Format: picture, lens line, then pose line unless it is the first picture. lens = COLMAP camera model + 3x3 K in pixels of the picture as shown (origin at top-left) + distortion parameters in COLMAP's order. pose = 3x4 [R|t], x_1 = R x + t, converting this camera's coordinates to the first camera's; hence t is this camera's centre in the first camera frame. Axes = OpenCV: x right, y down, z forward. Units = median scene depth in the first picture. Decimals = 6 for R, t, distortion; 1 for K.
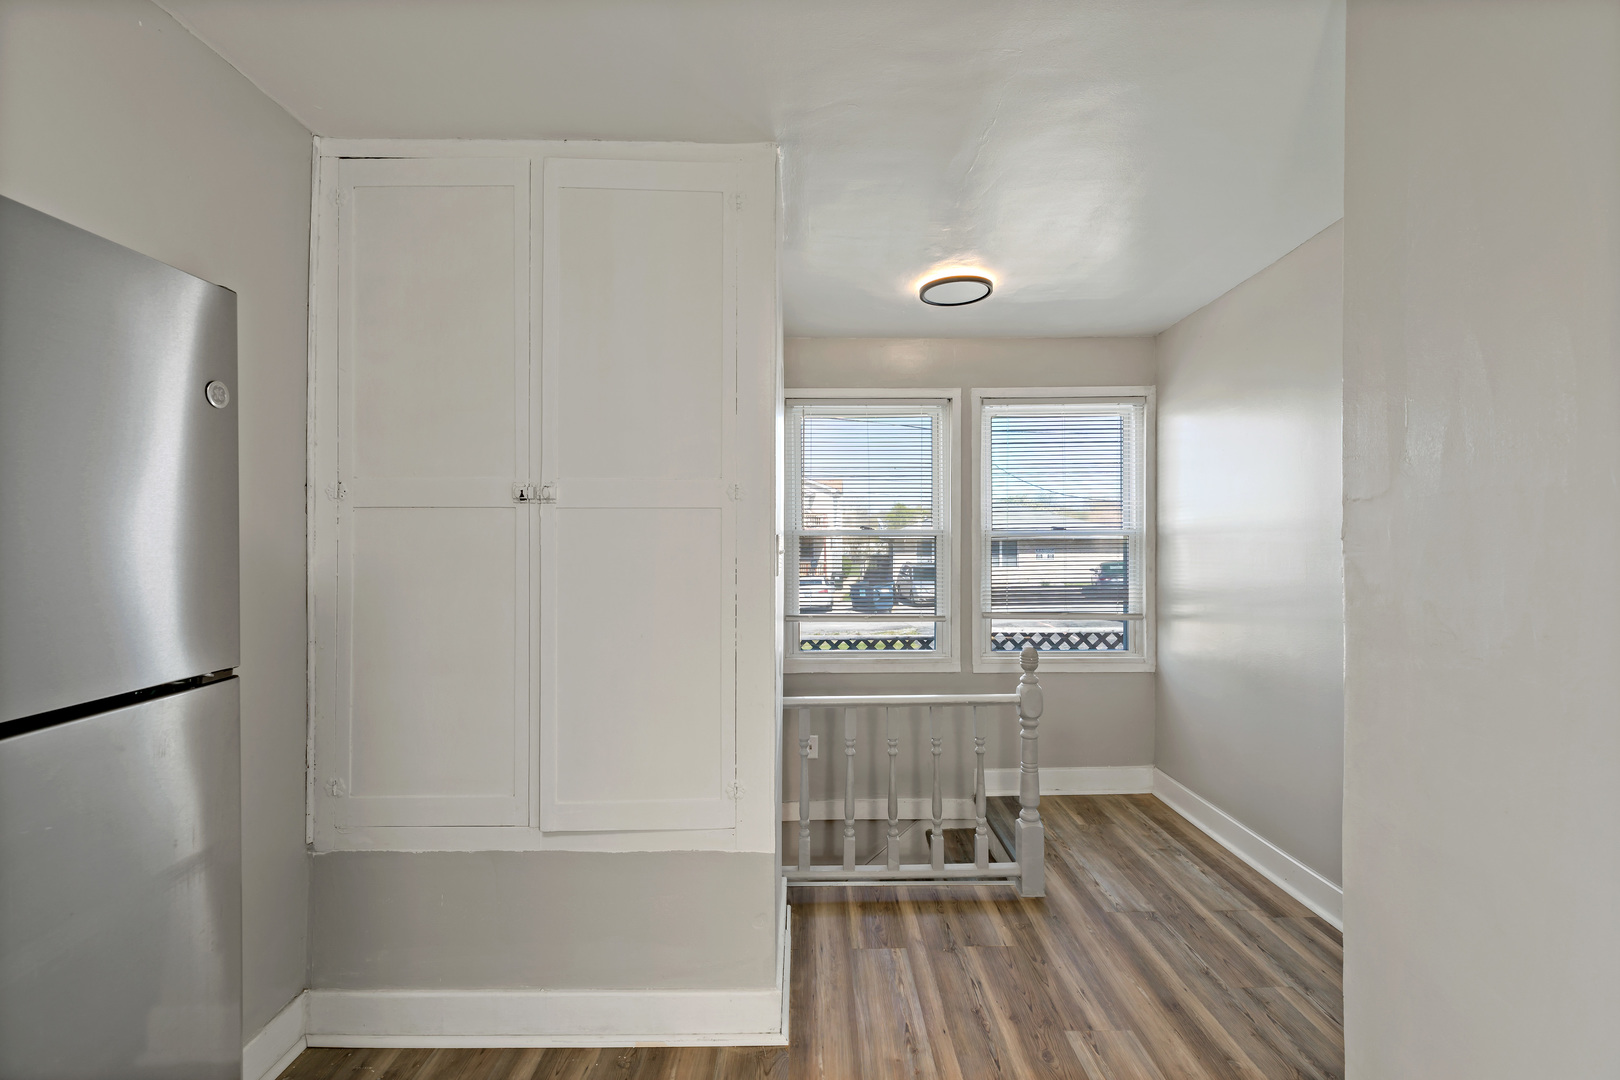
lens RADIAL K [[737.9, 0, 810.0], [0, 737.9, 540.0], [0, 0, 1]] dist [0.005527, 0.000309]
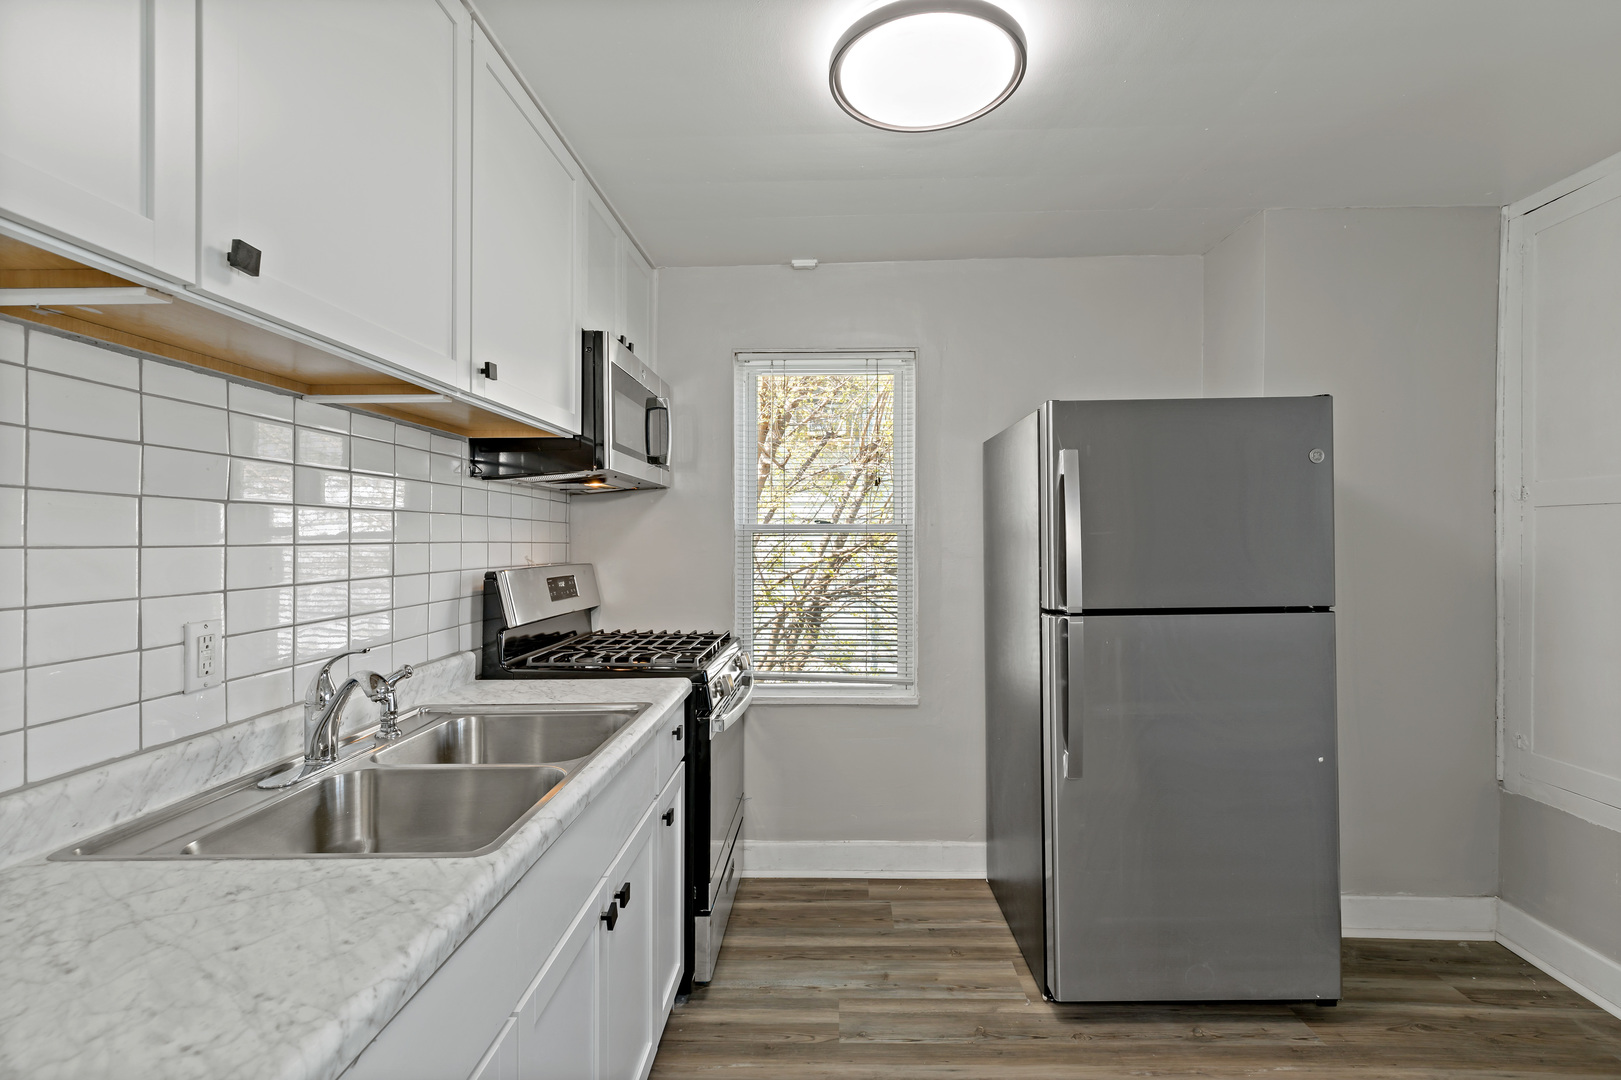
lens RADIAL K [[738.4, 0, 810.5], [0, 738.4, 540.0], [0, 0, 1]] dist [0.005527, 0.000309]
pose [[-0.031738, 0.006839, -0.999473, 0.599406], [-0.000162, 0.999977, 0.006848, 0.000517], [0.999496, 0.000380, -0.031737, -0.111009]]
